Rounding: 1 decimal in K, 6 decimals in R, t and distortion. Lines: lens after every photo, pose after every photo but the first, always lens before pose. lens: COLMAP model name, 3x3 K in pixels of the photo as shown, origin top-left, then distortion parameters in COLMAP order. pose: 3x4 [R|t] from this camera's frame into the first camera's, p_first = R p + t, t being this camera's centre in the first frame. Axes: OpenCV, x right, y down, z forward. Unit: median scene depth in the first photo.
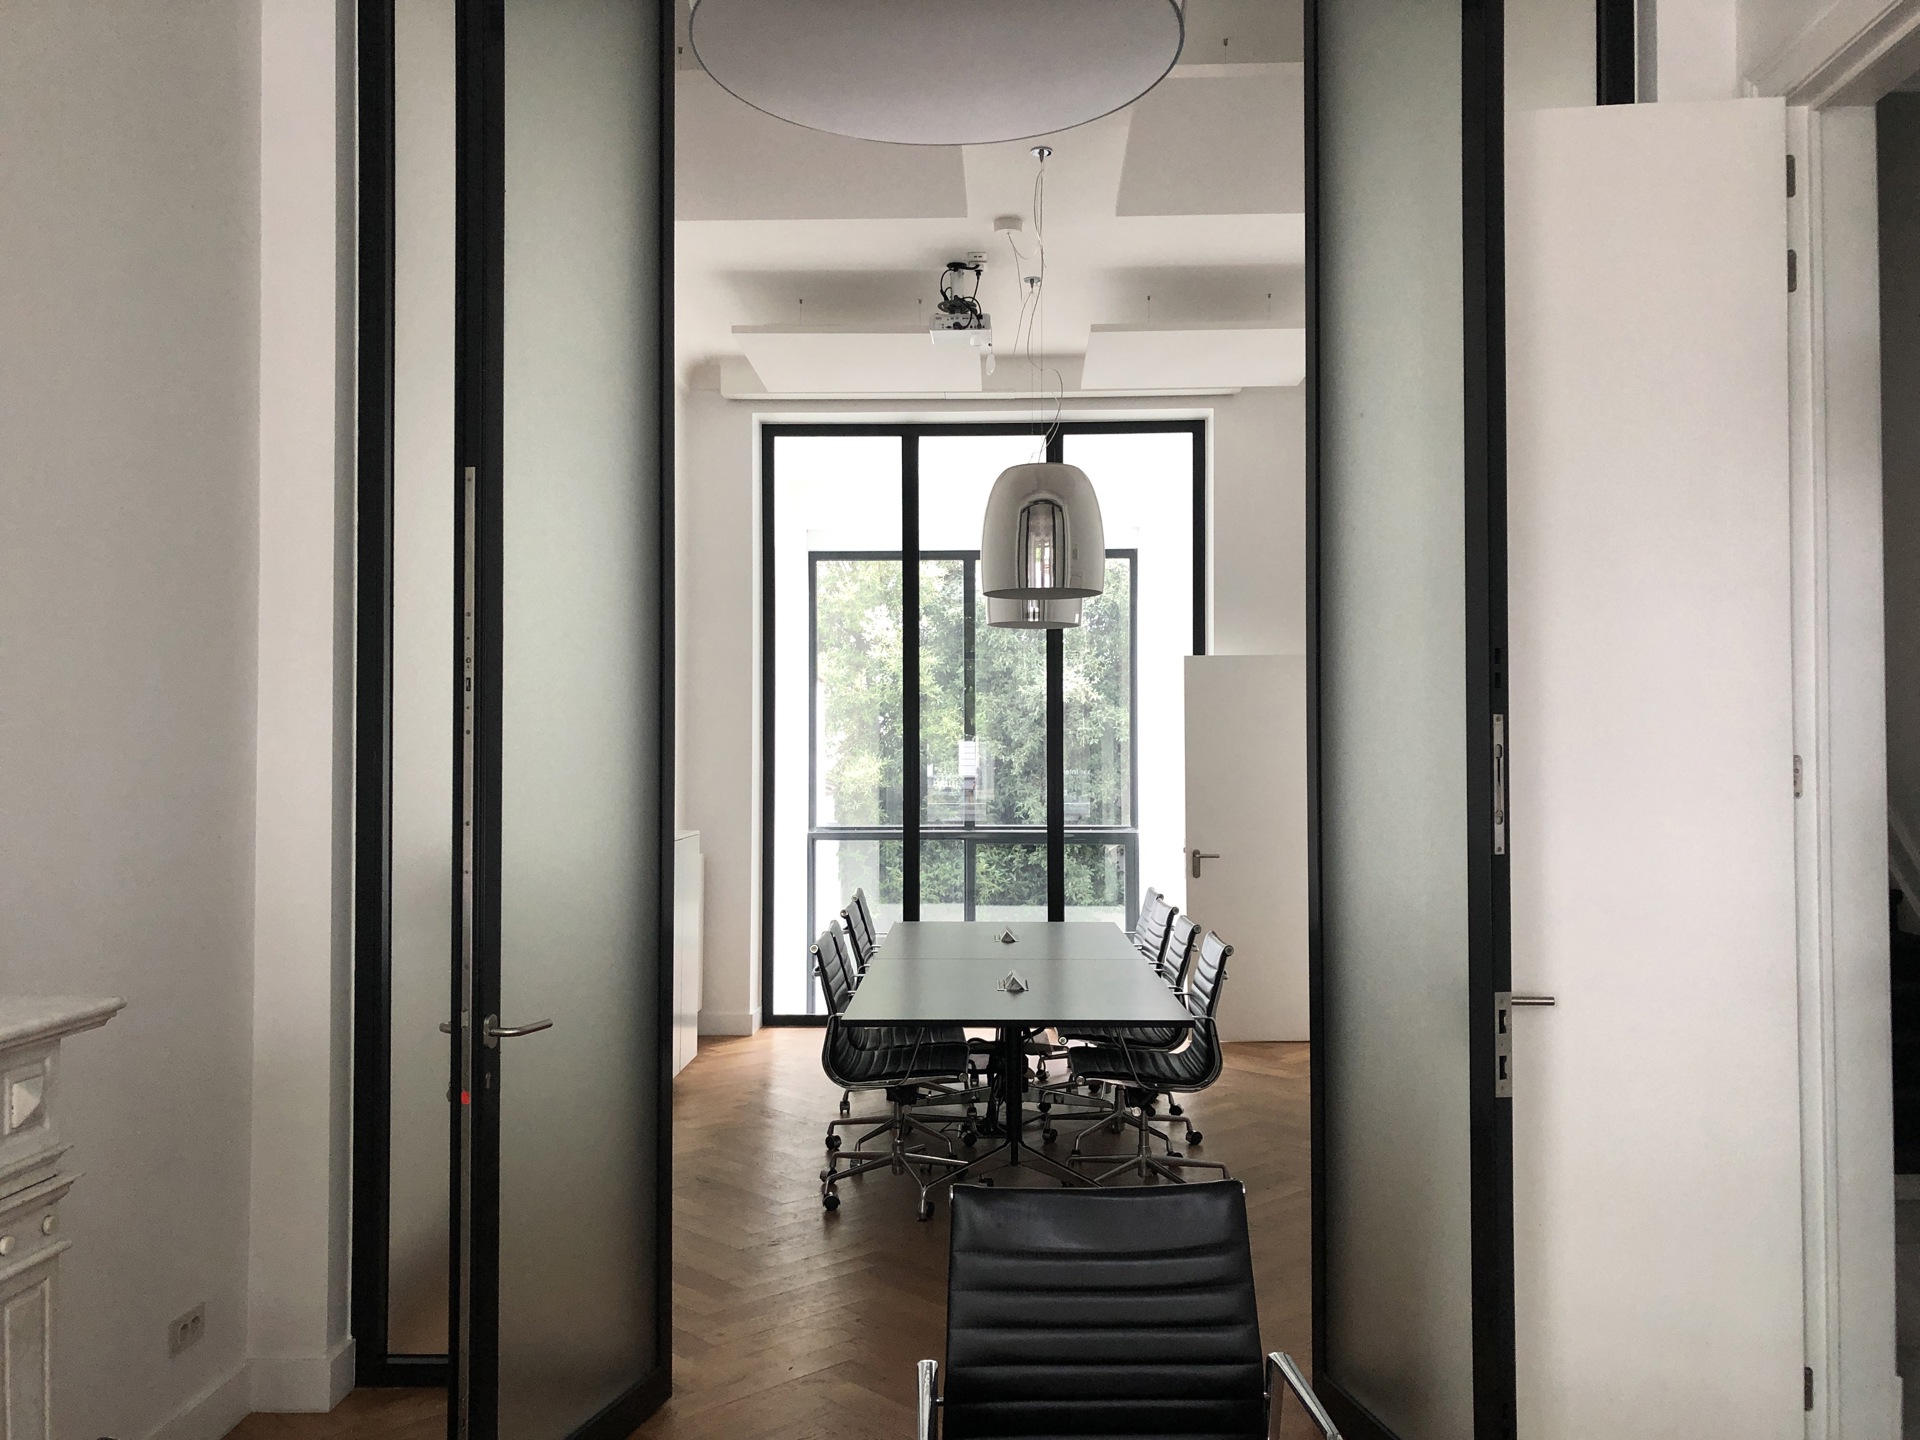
lens RADIAL K [[1575.8, 0, 961.0], [0, 1575.8, 723.5], [0, 0, 1]] dist [0.026718, -0.015006]
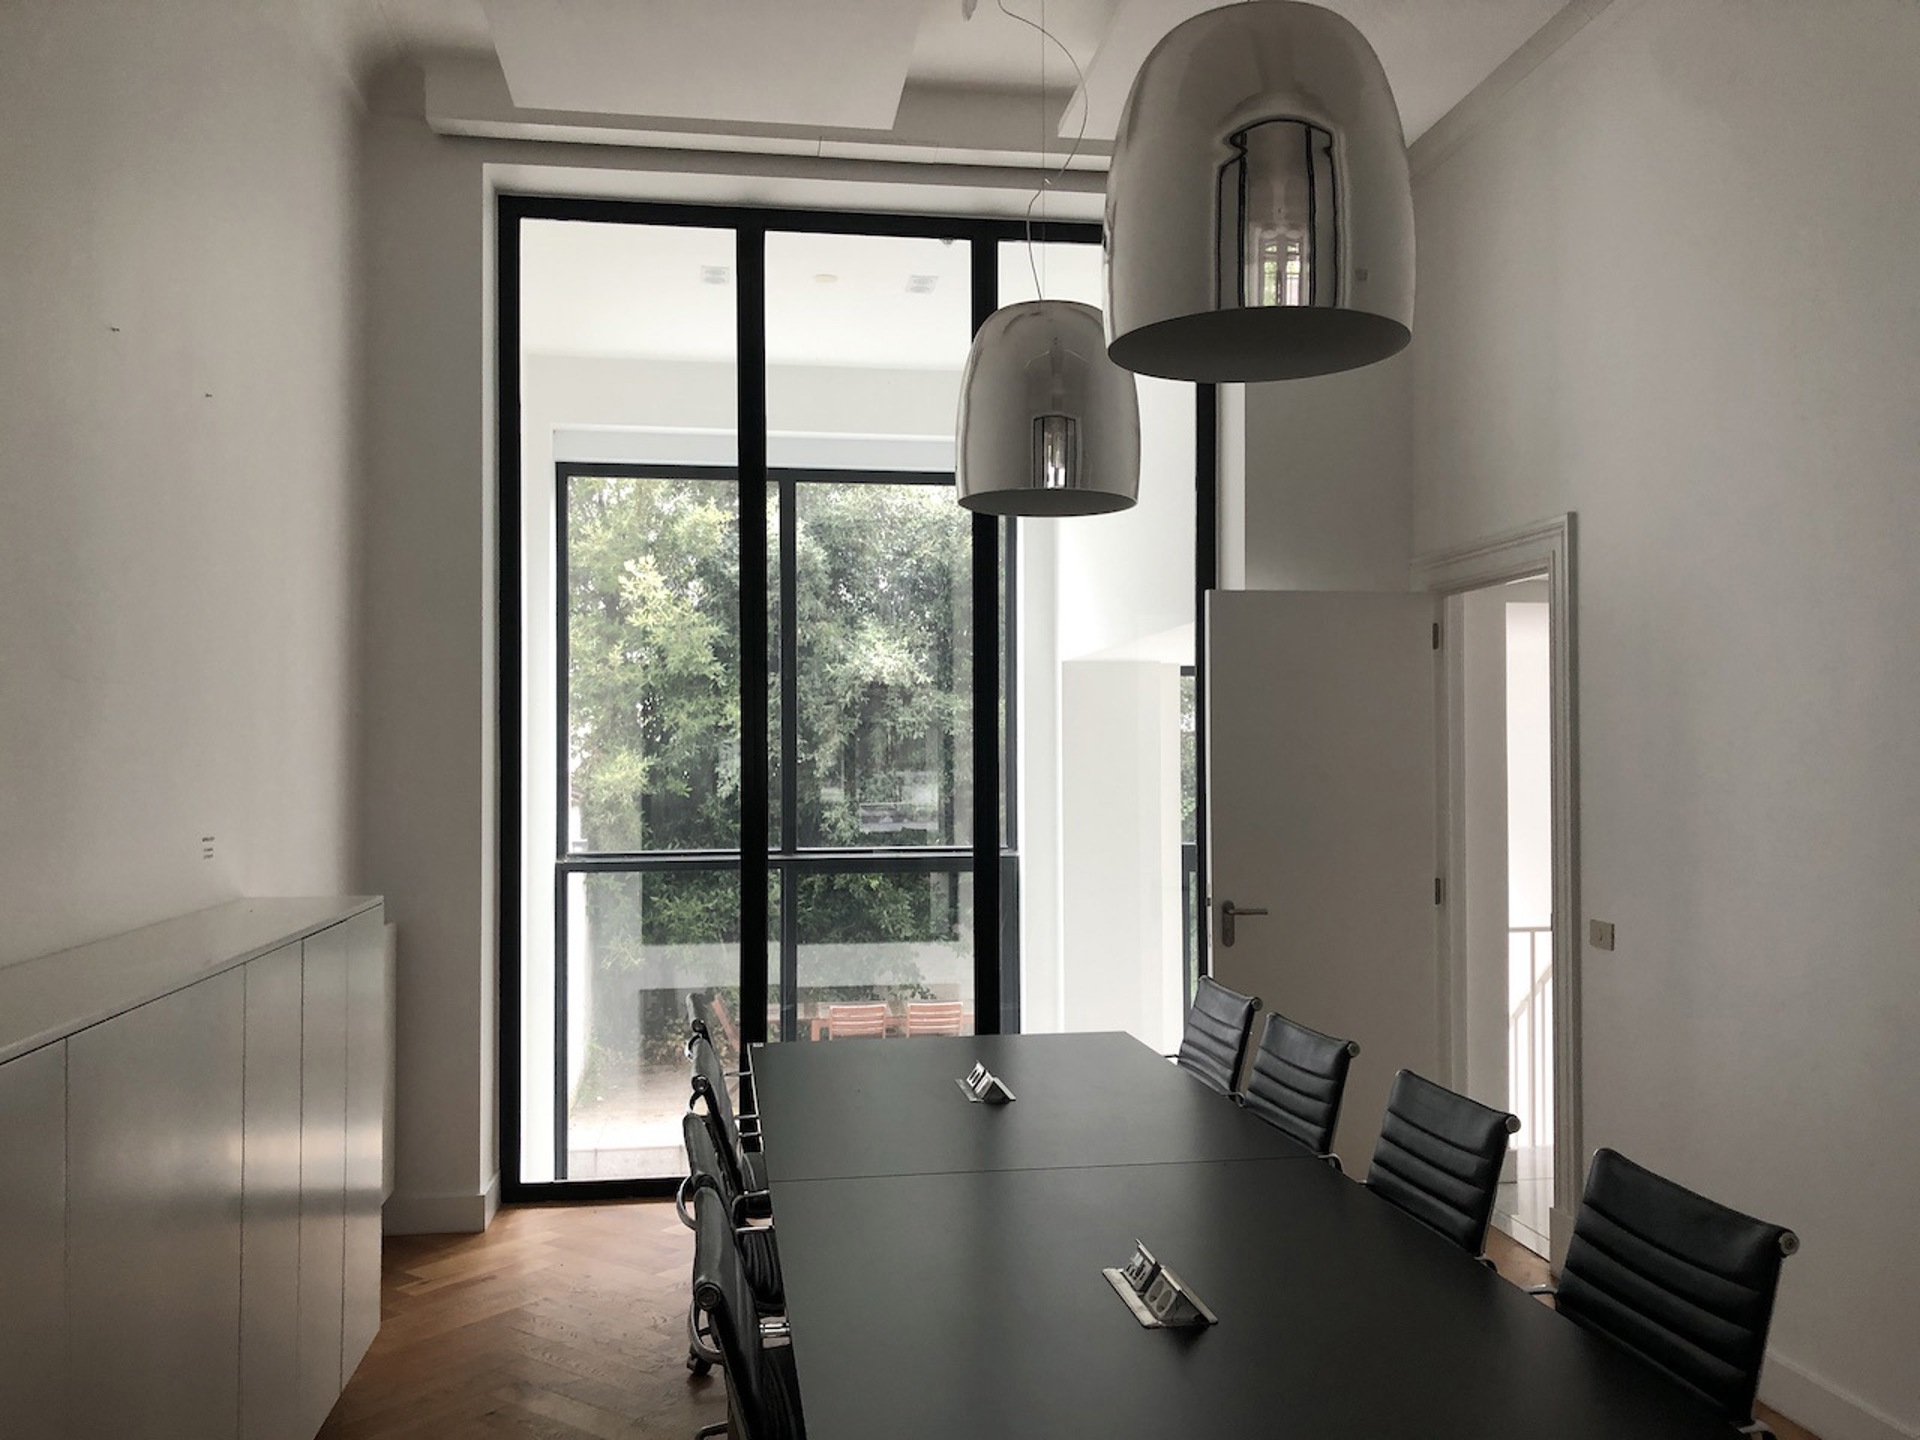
lens RADIAL K [[1575.8, 0, 1003.5], [0, 1575.8, 745.0], [0, 0, 1]] dist [0.026718, -0.015006]
pose [[0.979894, -0.000185, 0.199517, -0.038070], [-0.002736, 0.999893, 0.014368, 0.005603], [-0.199499, -0.014625, 0.979789, 0.244335]]
